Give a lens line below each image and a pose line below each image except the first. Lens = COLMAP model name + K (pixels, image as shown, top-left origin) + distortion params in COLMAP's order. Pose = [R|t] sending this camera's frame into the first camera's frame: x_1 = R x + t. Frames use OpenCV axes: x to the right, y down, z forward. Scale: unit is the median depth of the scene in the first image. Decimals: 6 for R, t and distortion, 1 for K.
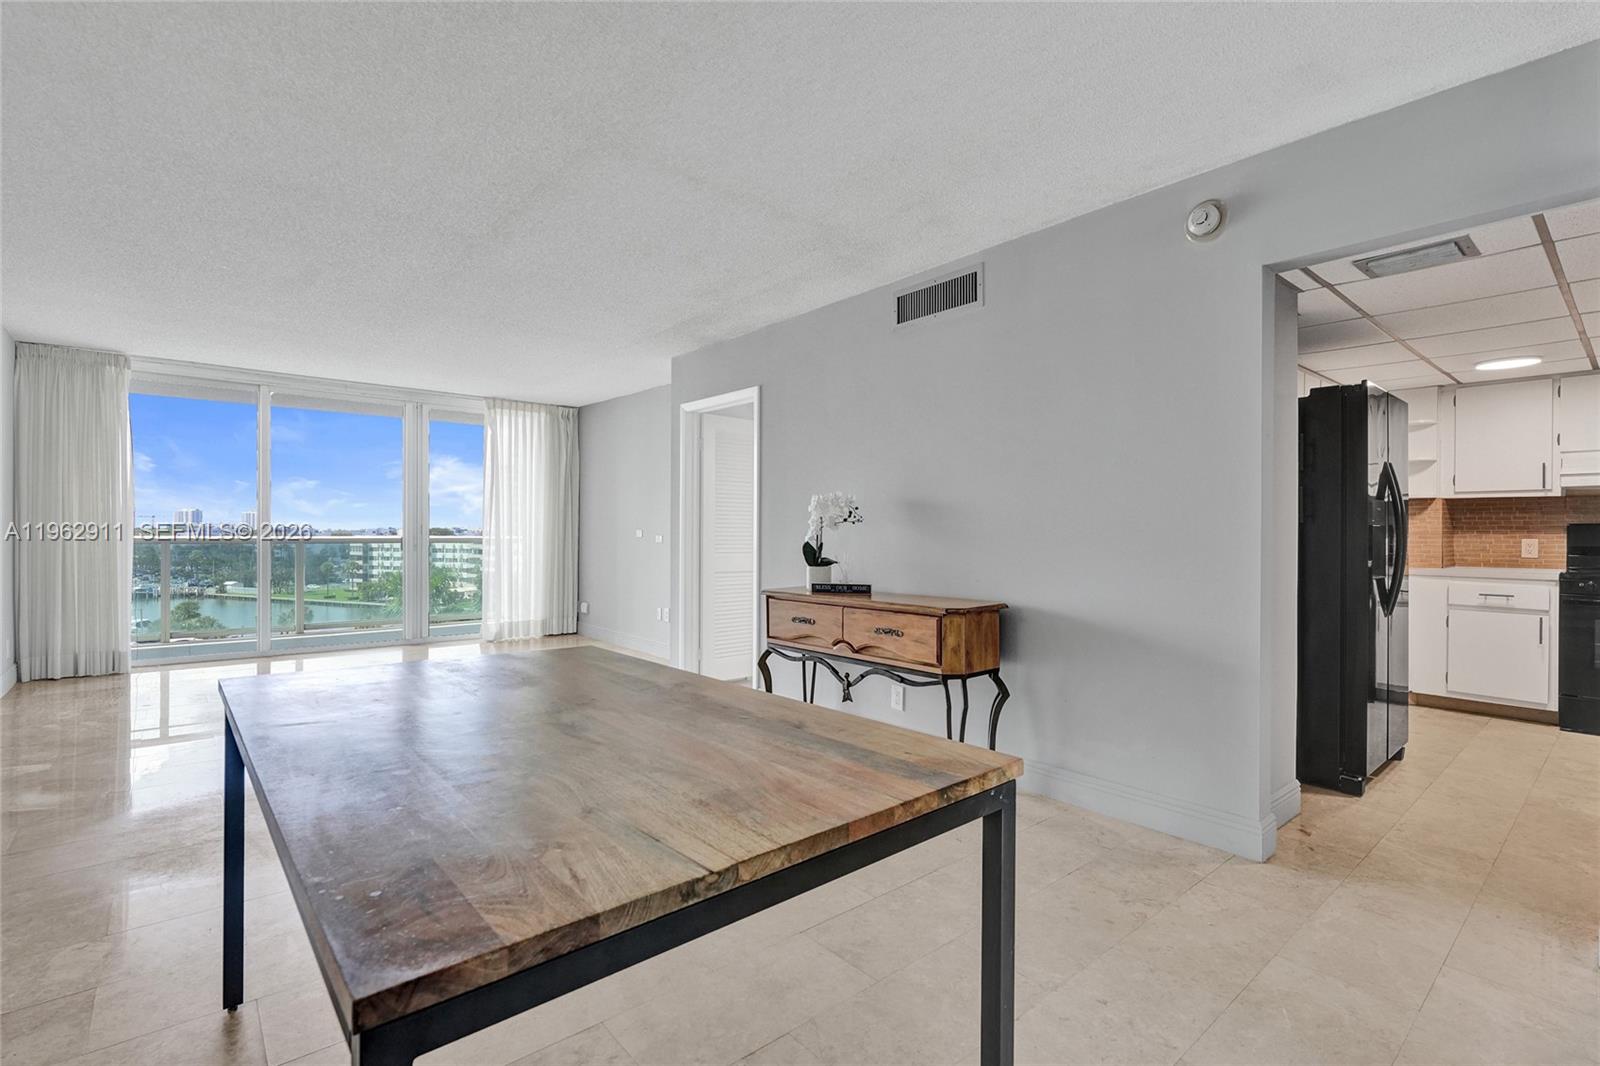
lens RADIAL K [[717.1, 0, 821.6], [0, 717.1, 537.7], [0, 0, 1]] dist [-0.003426, -0.000155]
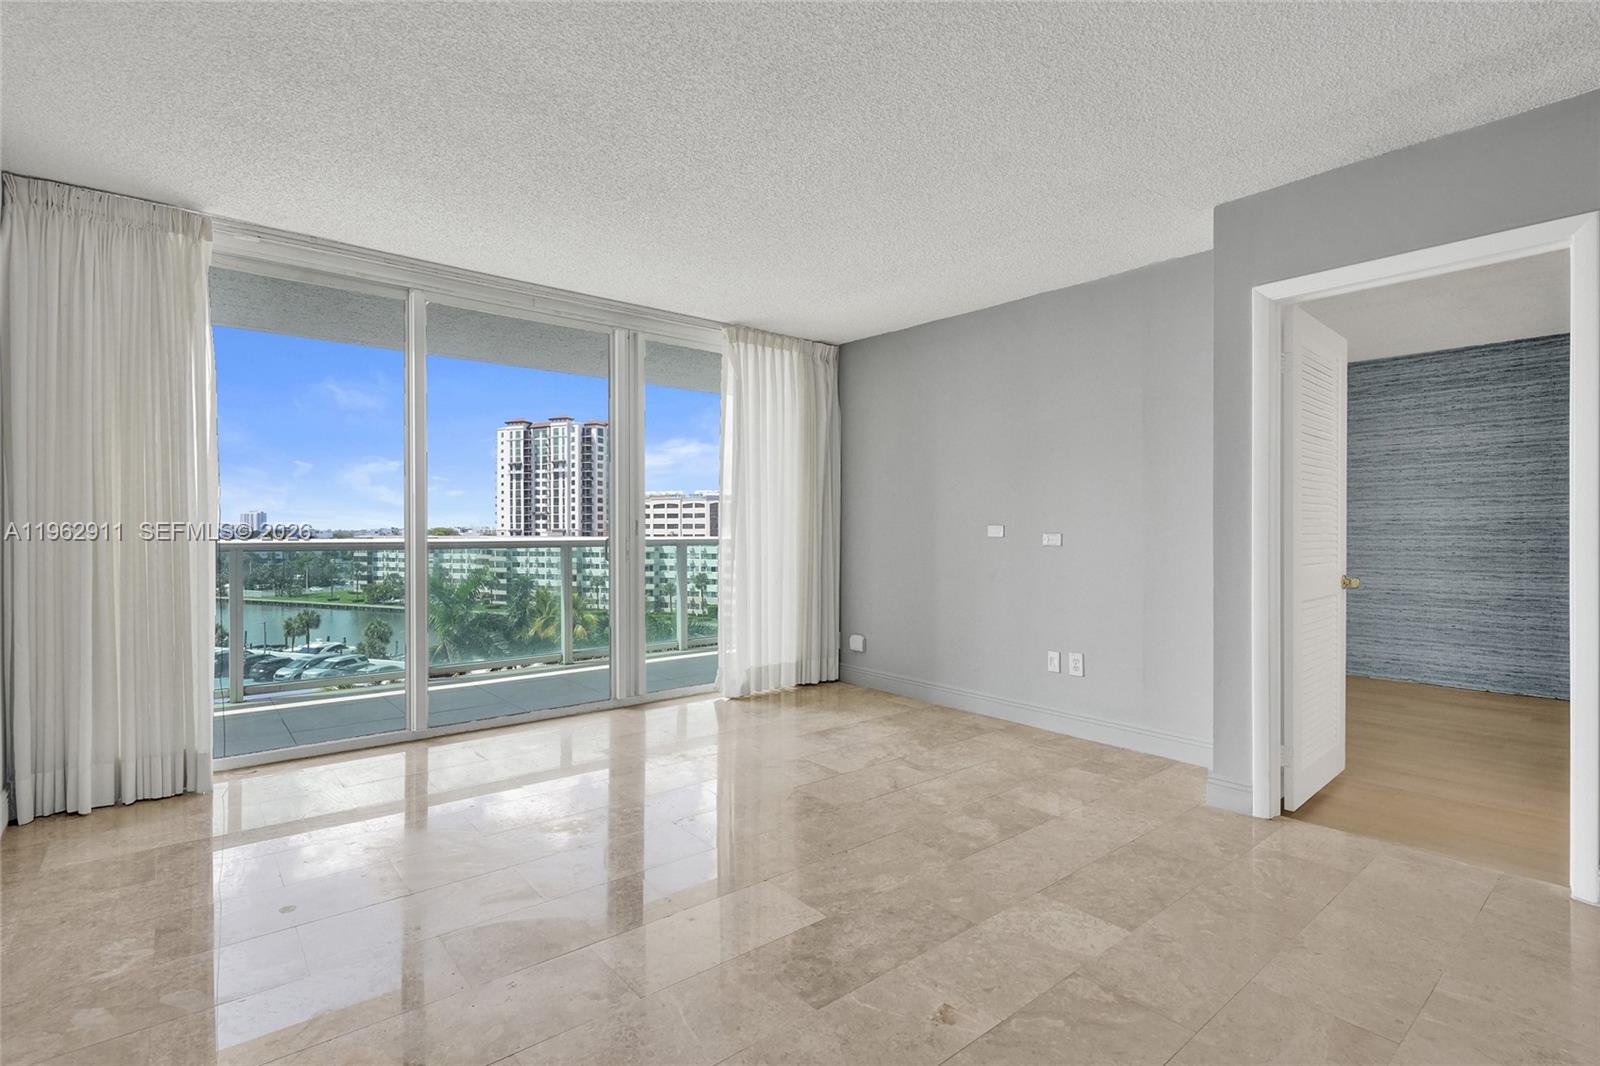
lens RADIAL K [[731.0, 0, 826.9], [0, 731.0, 535.4], [0, 0, 1]] dist [-0.002630, -0.001183]
pose [[0.999986, -0.004820, -0.002214, -0.395392], [0.004819, 0.999988, -0.000652, -0.002387], [0.002217, 0.000642, 0.999997, 0.352419]]
